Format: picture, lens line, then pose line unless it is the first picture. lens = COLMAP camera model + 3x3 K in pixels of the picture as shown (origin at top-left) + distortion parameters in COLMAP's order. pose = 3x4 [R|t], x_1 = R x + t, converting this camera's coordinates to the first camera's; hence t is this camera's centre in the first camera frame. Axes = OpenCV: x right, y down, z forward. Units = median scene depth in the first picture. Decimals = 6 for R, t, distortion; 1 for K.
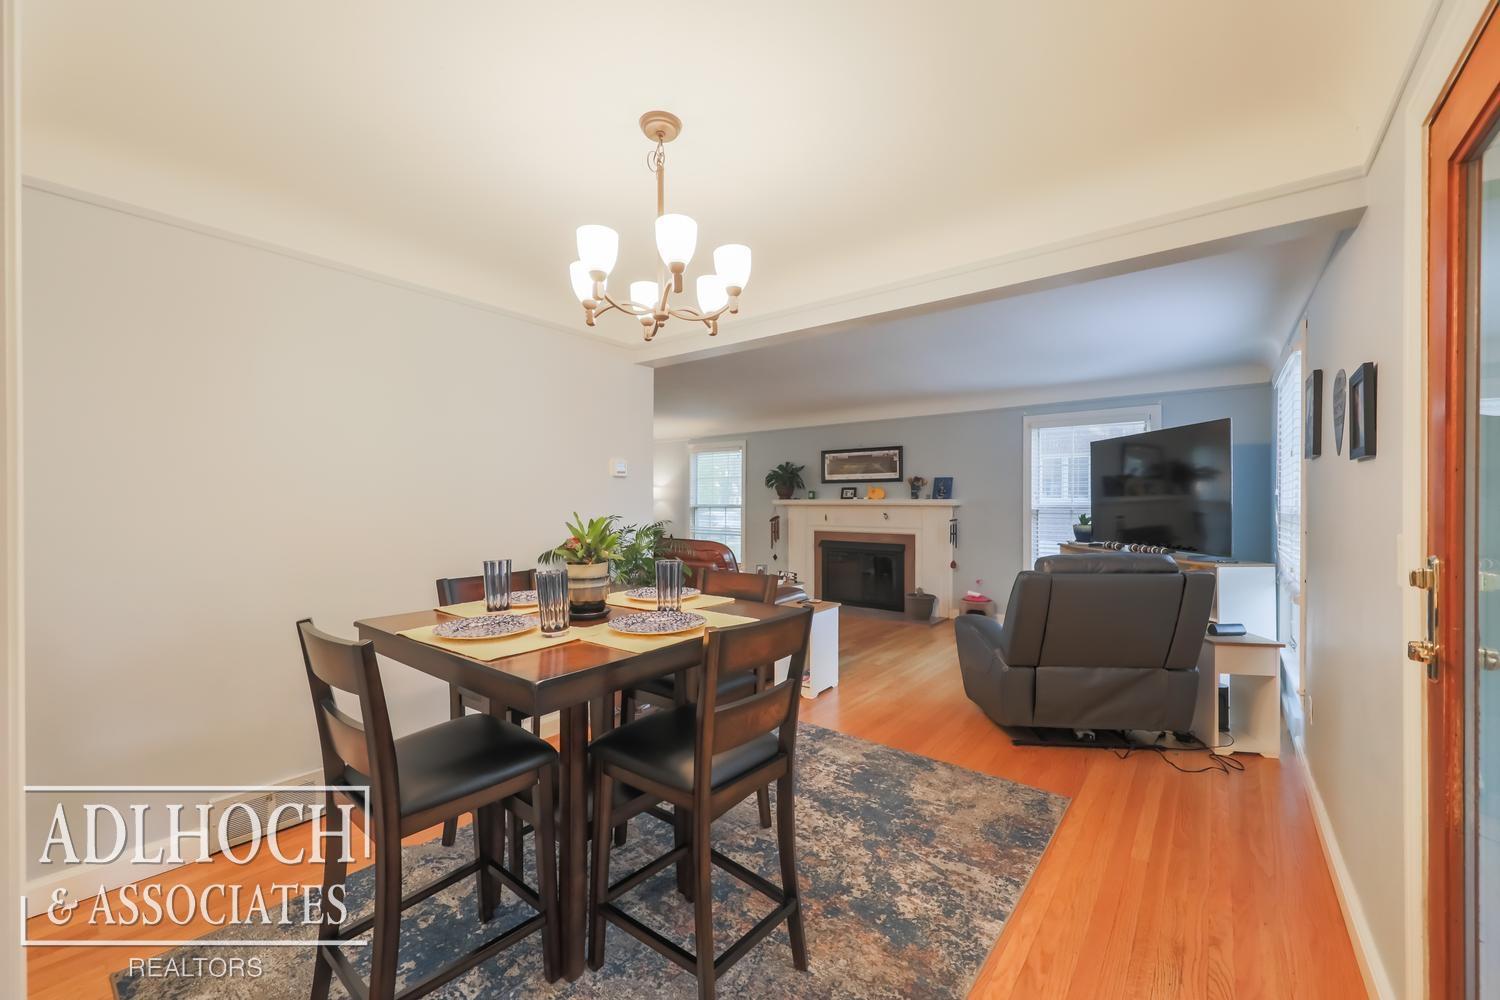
lens RADIAL K [[585.0, 0, 751.4], [0, 585.0, 504.6], [0, 0, 1]] dist [-0.002112, -0.000355]
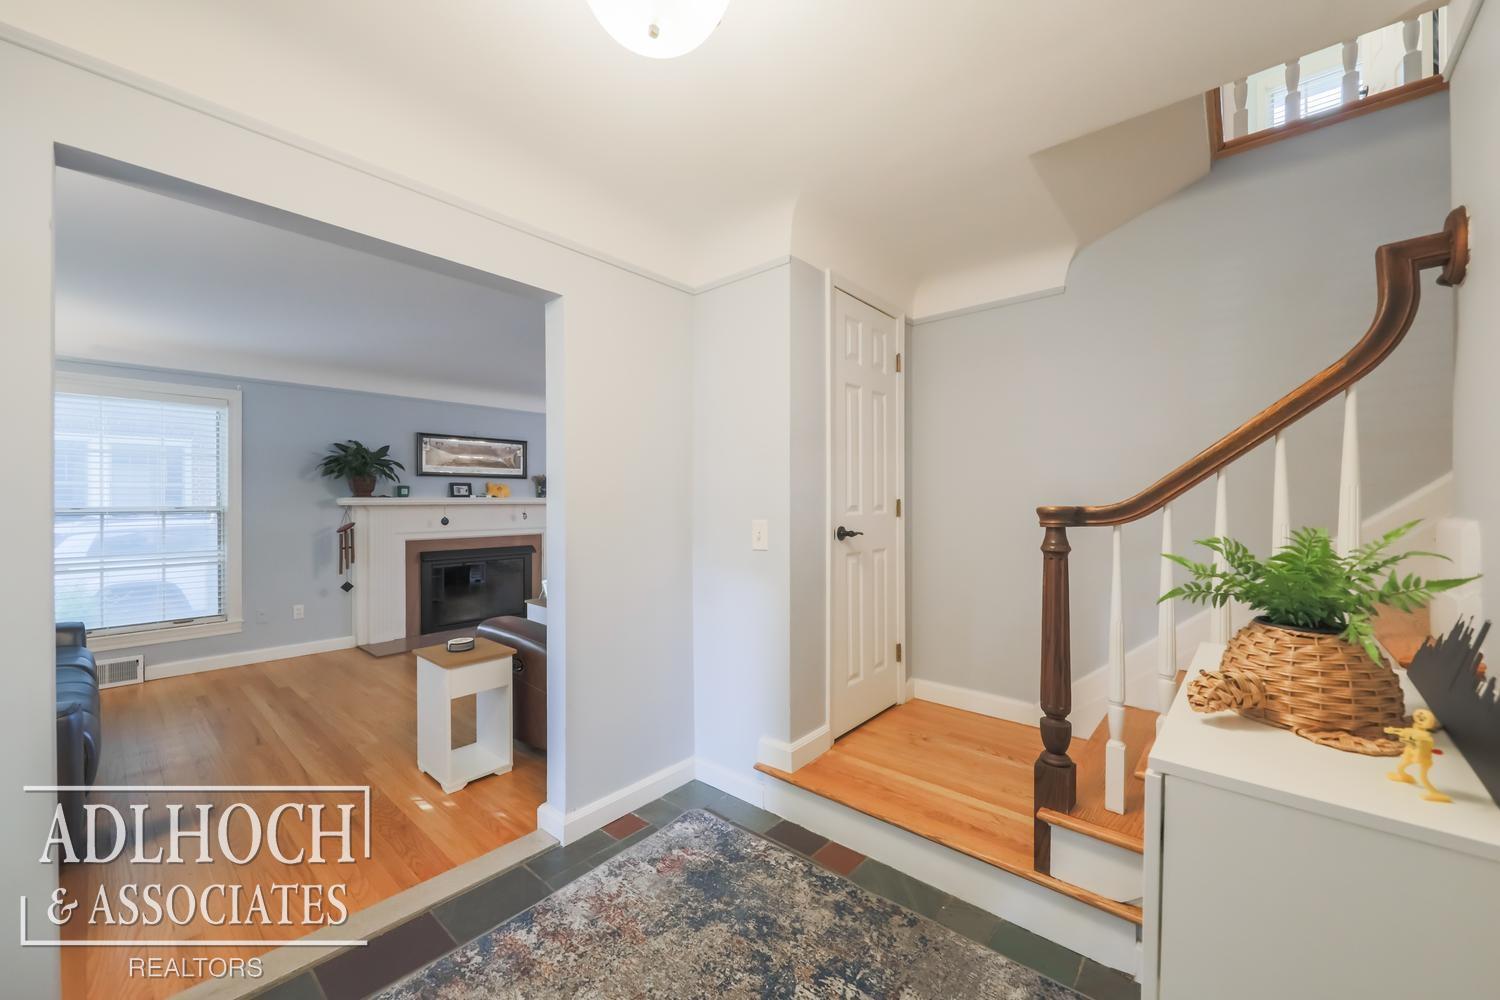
lens RADIAL K [[585.0, 0, 752.6], [0, 585.0, 497.2], [0, 0, 1]] dist [-0.002112, -0.000355]
pose [[0.053768, -0.001356, 0.998553, -0.618188], [0.002313, 0.999997, 0.001233, -0.009756], [-0.998551, 0.002243, 0.053771, 0.552409]]
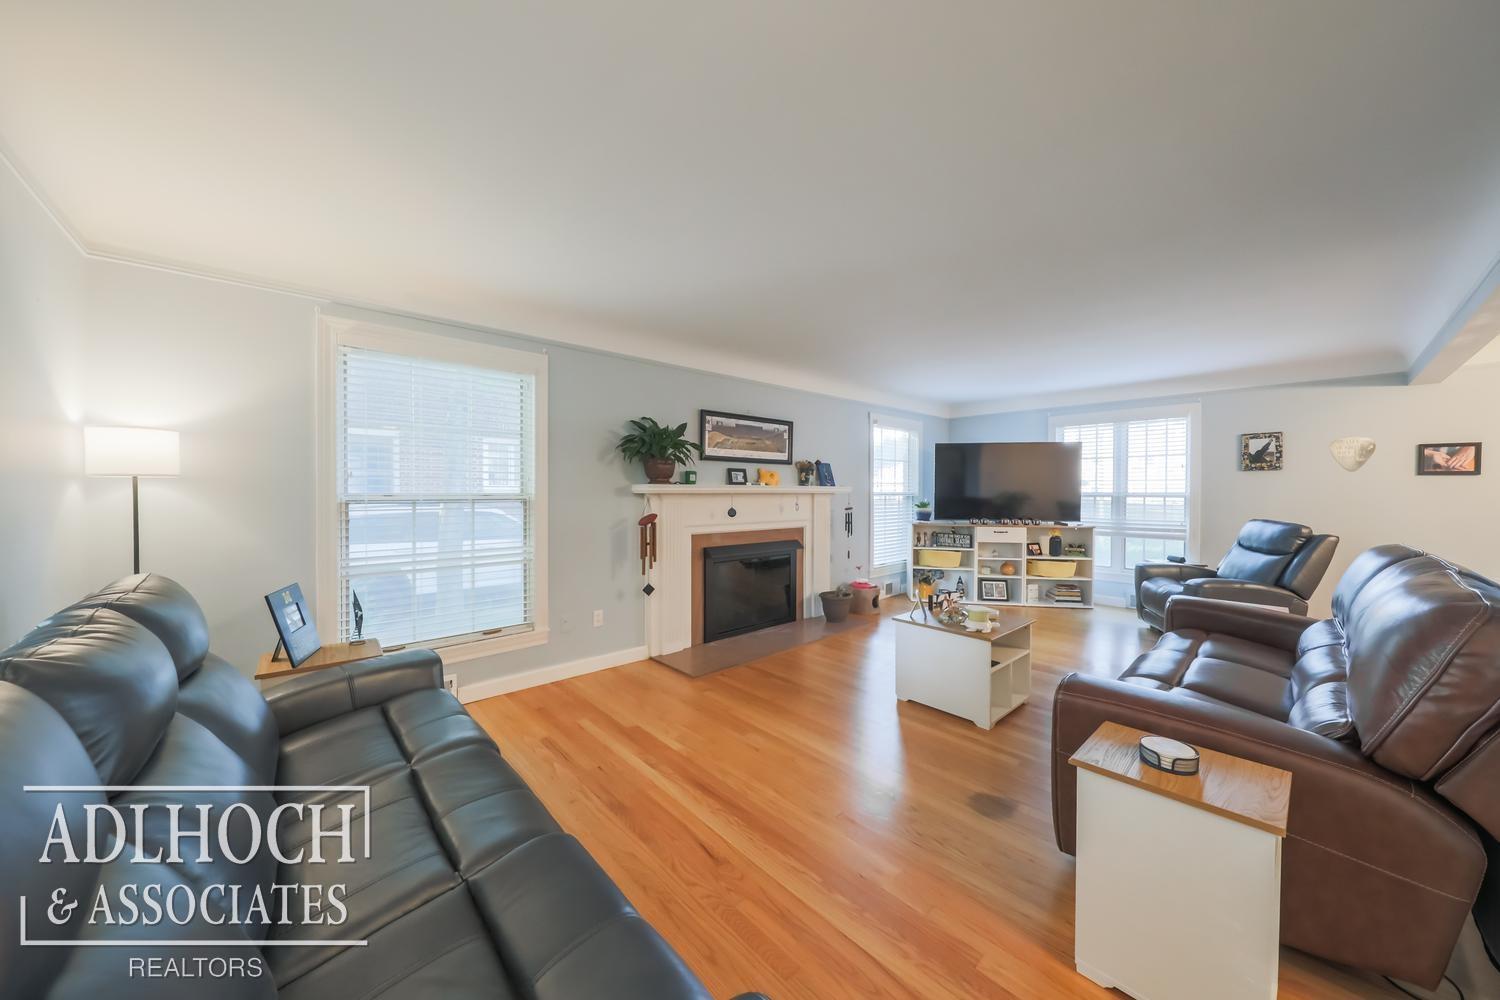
lens RADIAL K [[513.7, 0, 744.6], [0, 513.7, 494.8], [0, 0, 1]] dist [0.001898, 0.000015]
pose [[0.162687, -0.013170, 0.986590, -0.445508], [-0.001741, 0.999906, 0.013635, -0.006041], [-0.986676, -0.003936, 0.162649, 0.888310]]
